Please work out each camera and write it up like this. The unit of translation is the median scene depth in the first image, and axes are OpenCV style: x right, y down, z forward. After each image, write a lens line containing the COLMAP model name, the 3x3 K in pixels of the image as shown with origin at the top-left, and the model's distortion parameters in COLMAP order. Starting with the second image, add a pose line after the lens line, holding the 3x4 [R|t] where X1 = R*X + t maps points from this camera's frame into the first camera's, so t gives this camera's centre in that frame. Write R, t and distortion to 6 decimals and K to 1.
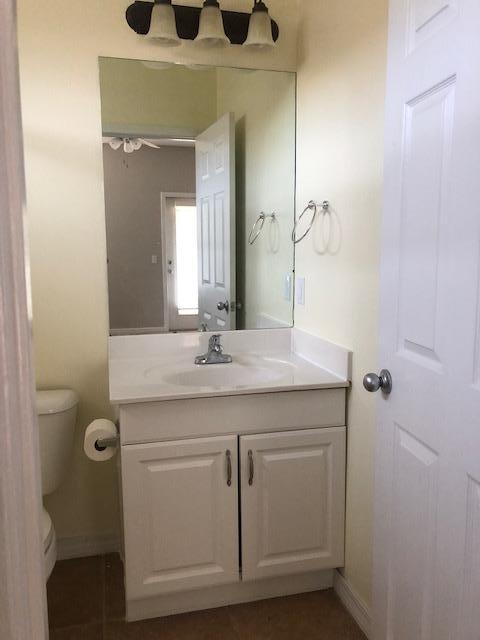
lens RADIAL K [[529.1, 0, 240.4], [0, 529.1, 320.8], [0, 0, 1]] dist [0.002284, -0.022281]
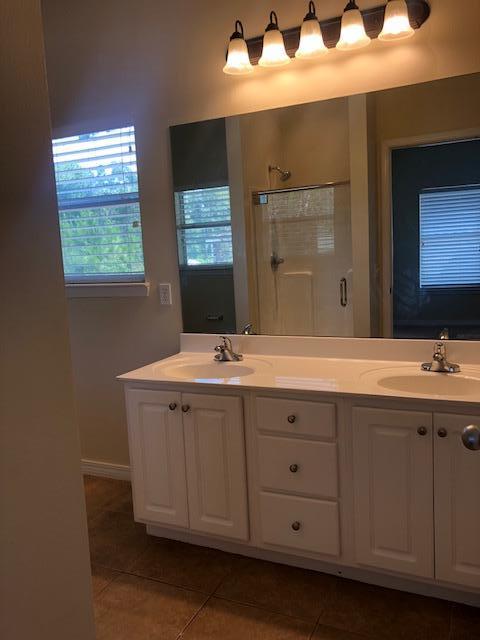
lens RADIAL K [[529.1, 0, 241.3], [0, 529.1, 319.4], [0, 0, 1]] dist [0.002284, -0.022281]
pose [[0.764618, 0.048372, -0.642666, 0.503052], [-0.017366, 0.998364, 0.054484, -0.047425], [0.644250, -0.030499, 0.764207, 0.063176]]
